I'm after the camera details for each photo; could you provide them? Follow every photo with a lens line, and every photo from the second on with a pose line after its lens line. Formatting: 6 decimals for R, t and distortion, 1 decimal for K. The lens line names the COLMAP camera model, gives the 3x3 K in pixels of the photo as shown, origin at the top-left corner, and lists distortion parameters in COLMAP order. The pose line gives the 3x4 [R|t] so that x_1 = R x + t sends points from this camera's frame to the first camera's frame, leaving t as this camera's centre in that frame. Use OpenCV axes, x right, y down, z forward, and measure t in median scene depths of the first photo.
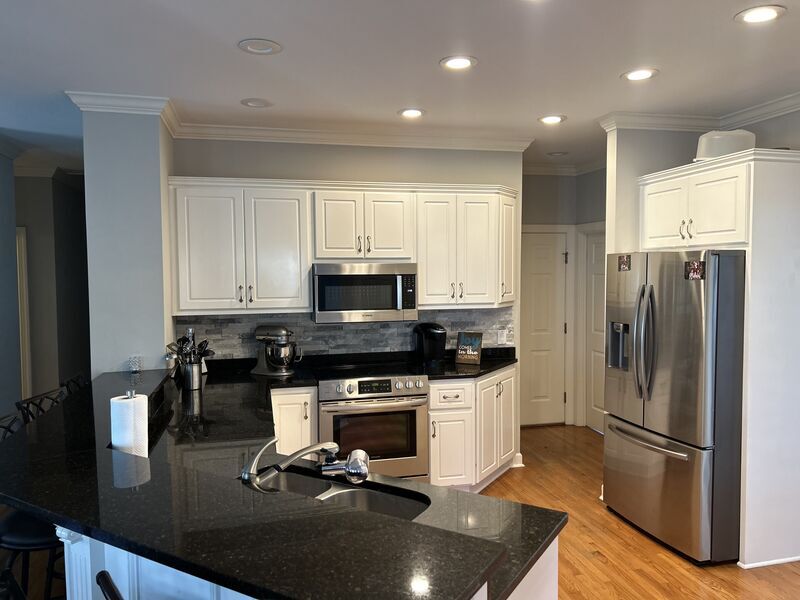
lens RADIAL K [[608.9, 0, 399.1], [0, 608.9, 302.7], [0, 0, 1]] dist [0.040128, -0.009285]
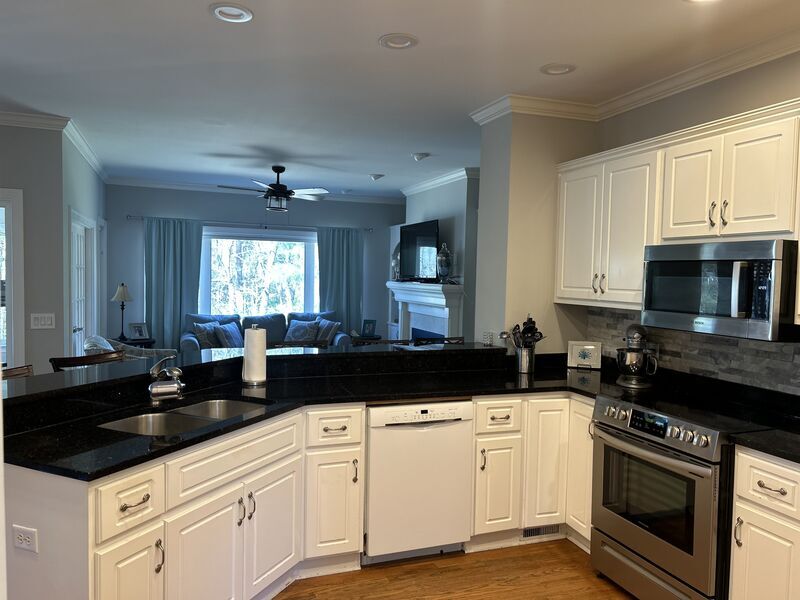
lens RADIAL K [[608.9, 0, 401.5], [0, 608.9, 301.6], [0, 0, 1]] dist [0.040128, -0.009285]
pose [[0.118185, 0.056822, -0.991364, 0.564614], [-0.077565, 0.995839, 0.047832, -0.008591], [0.989958, 0.071242, 0.122101, 0.593376]]
